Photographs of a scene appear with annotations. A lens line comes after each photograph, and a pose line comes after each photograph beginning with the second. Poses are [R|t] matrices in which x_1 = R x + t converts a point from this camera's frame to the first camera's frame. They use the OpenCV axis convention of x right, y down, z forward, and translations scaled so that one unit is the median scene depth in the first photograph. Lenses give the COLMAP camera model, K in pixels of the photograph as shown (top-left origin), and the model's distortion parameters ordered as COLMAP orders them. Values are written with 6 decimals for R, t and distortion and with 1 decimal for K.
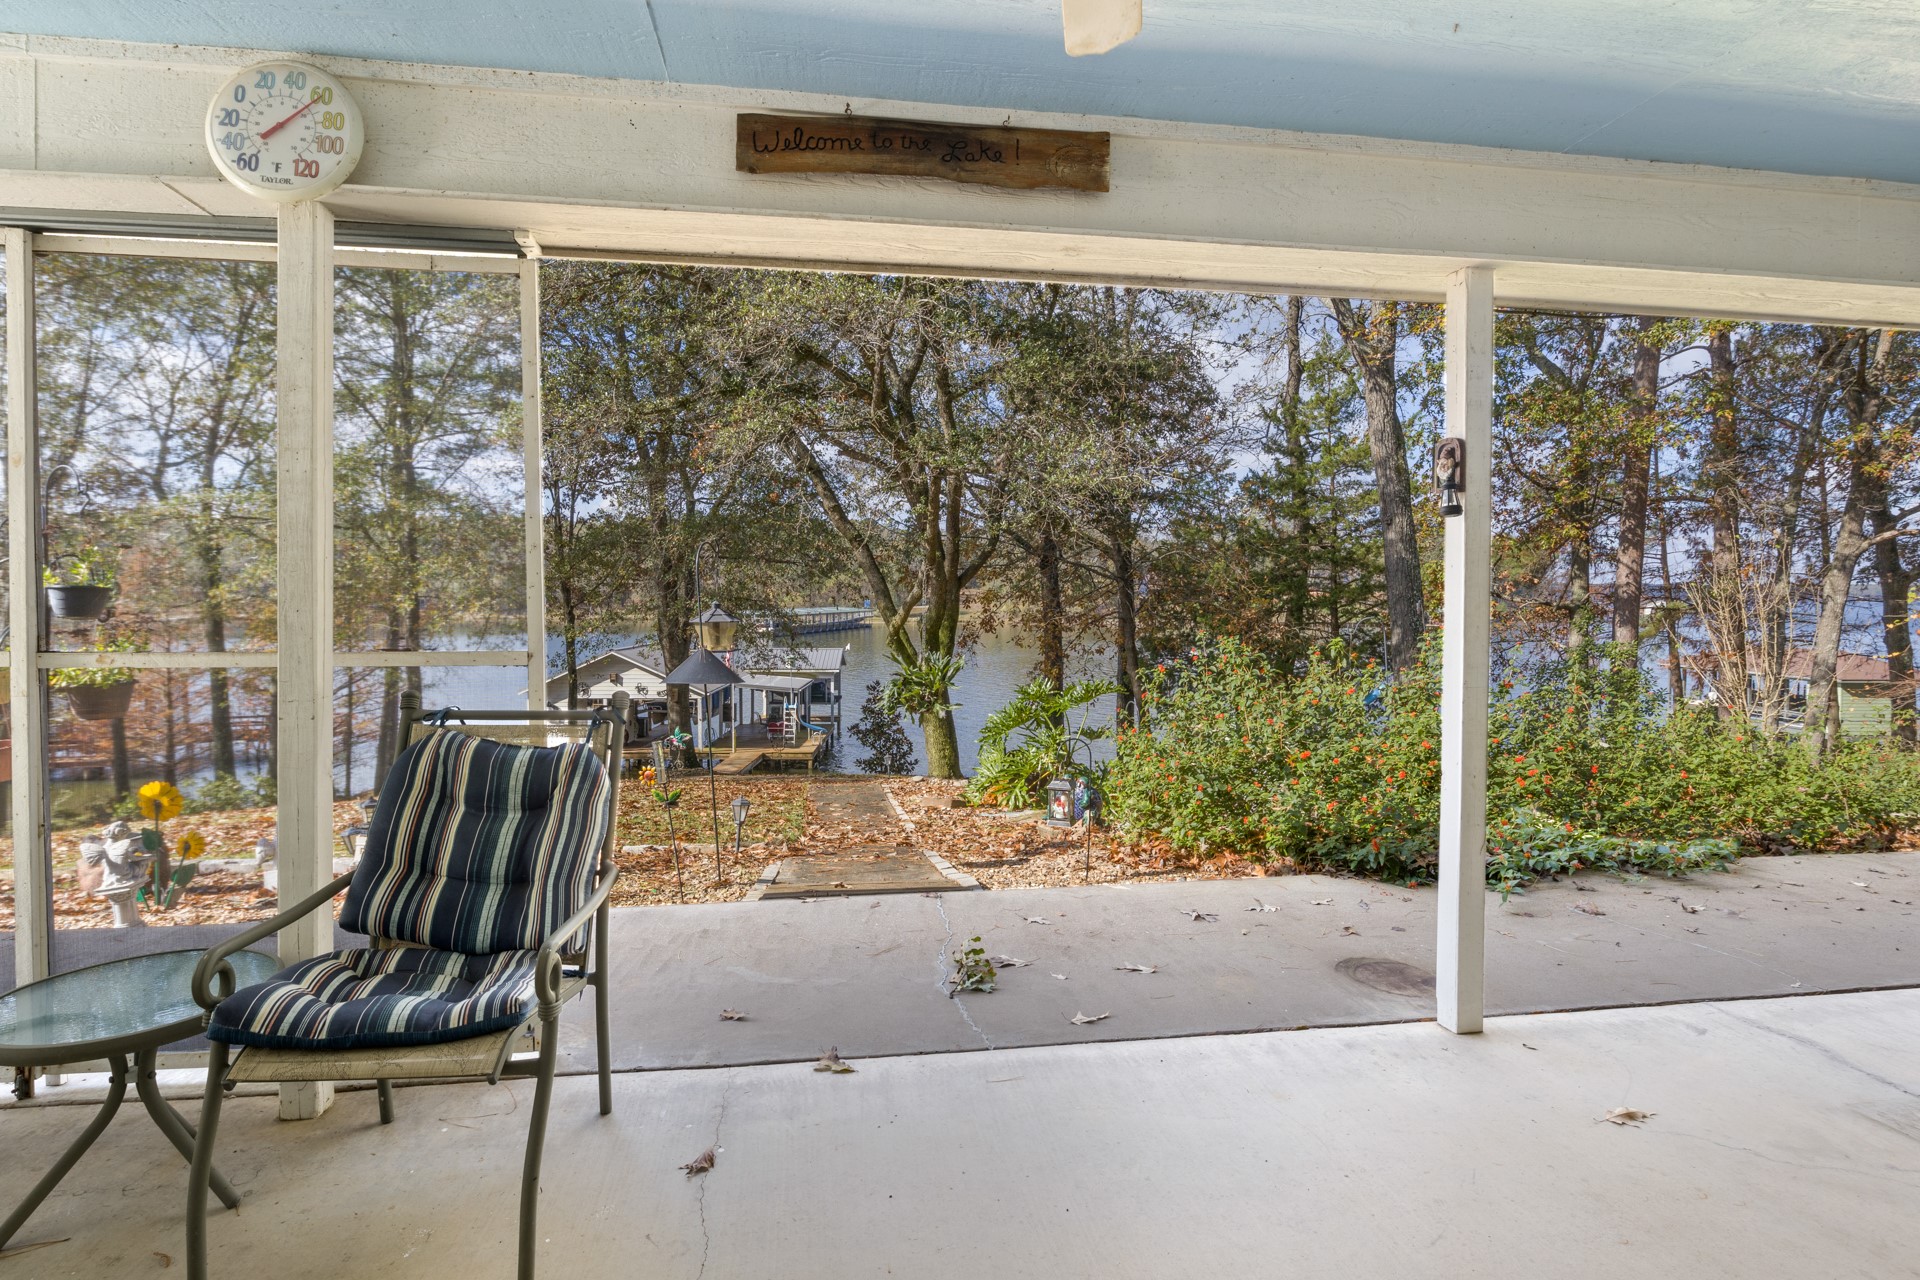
lens RADIAL K [[965.7, 0, 964.0], [0, 965.7, 616.3], [0, 0, 1]] dist [-0.005794, -0.001234]
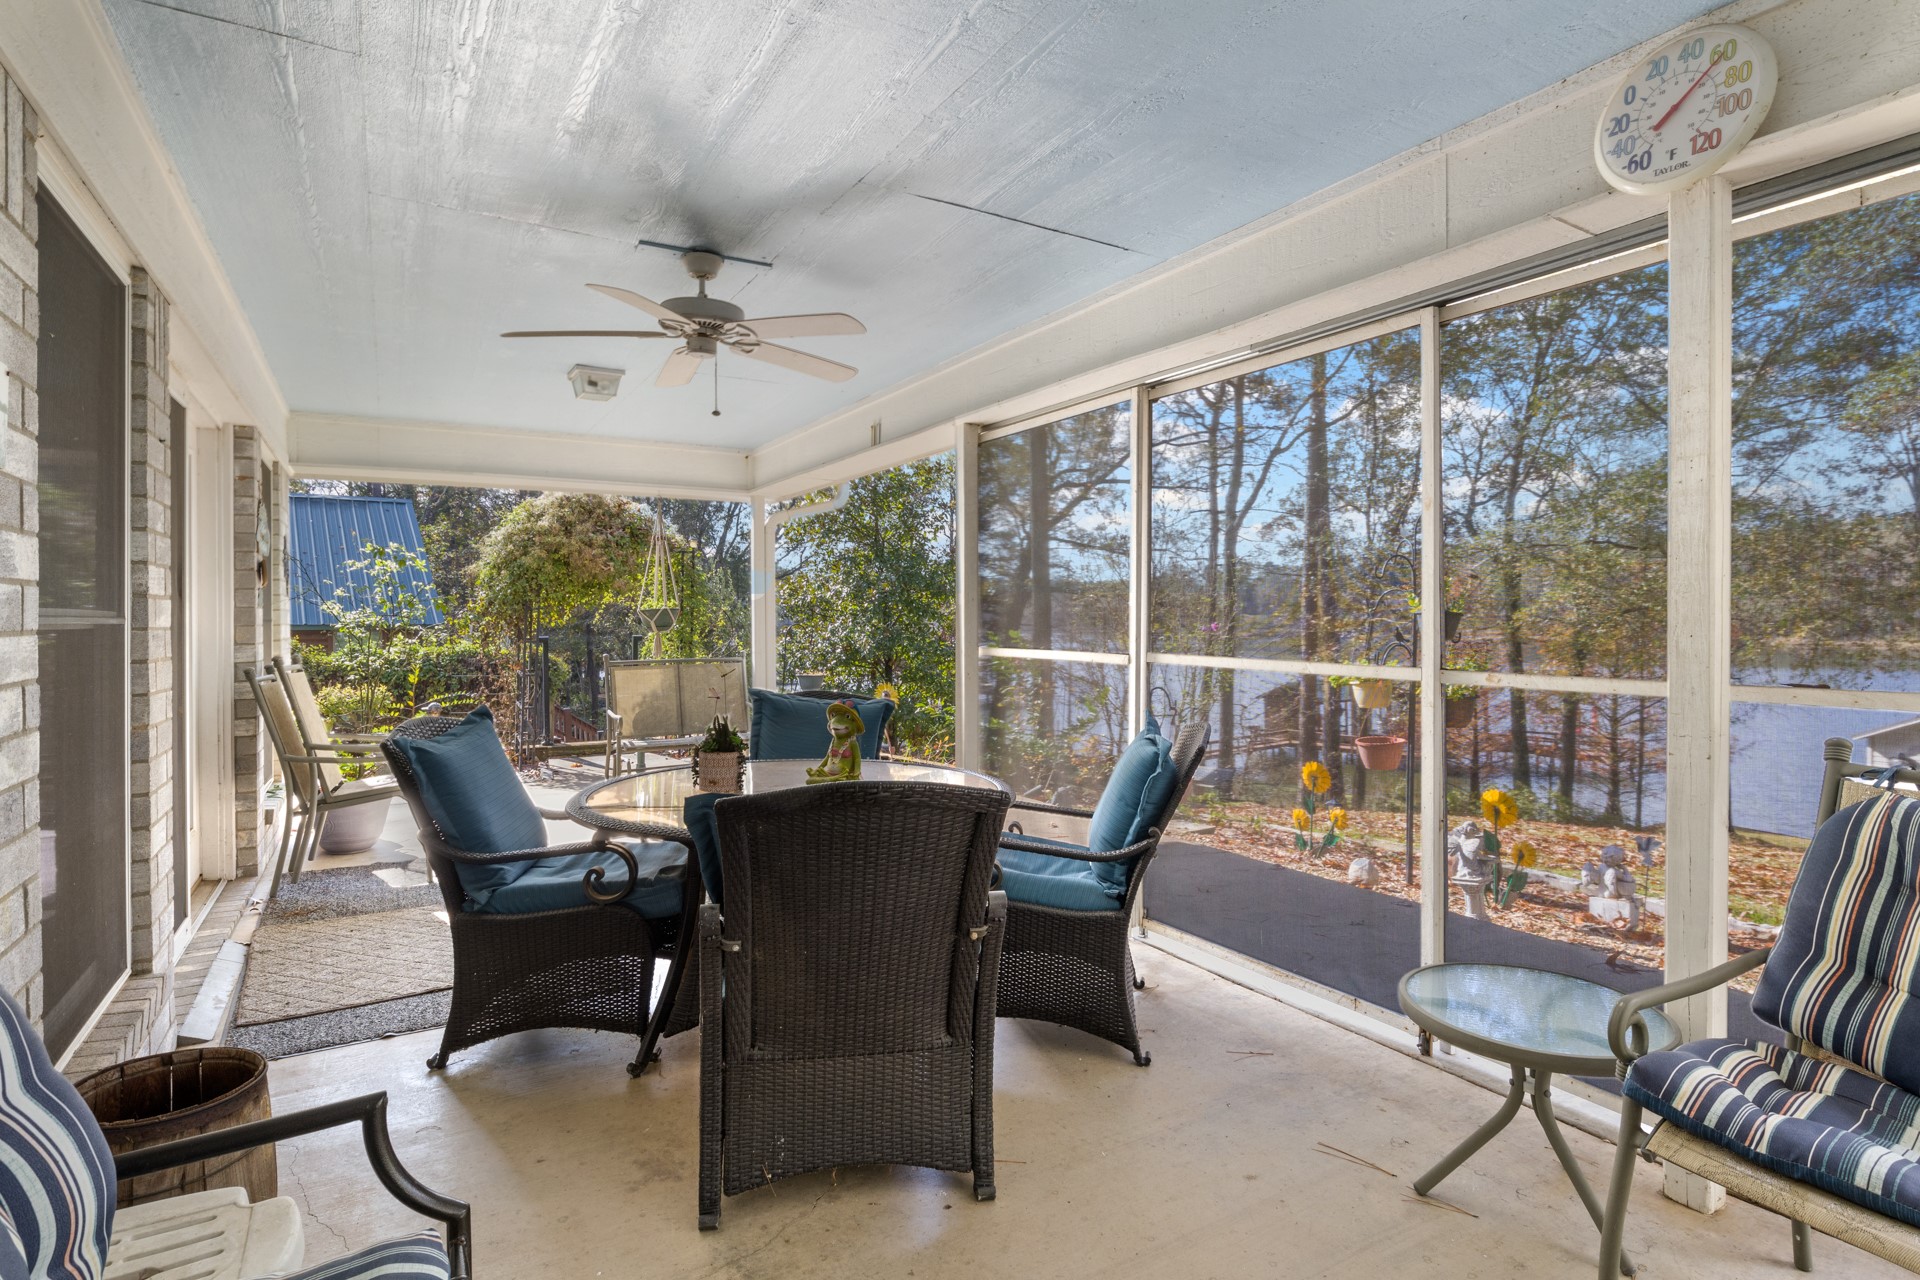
lens RADIAL K [[965.7, 0, 964.0], [0, 965.7, 616.3], [0, 0, 1]] dist [-0.005794, -0.001234]
pose [[0.386223, -0.007273, -0.922377, -0.120069], [-0.014557, 0.999796, -0.013979, -0.002019], [0.922291, 0.018826, 0.386038, 0.025594]]
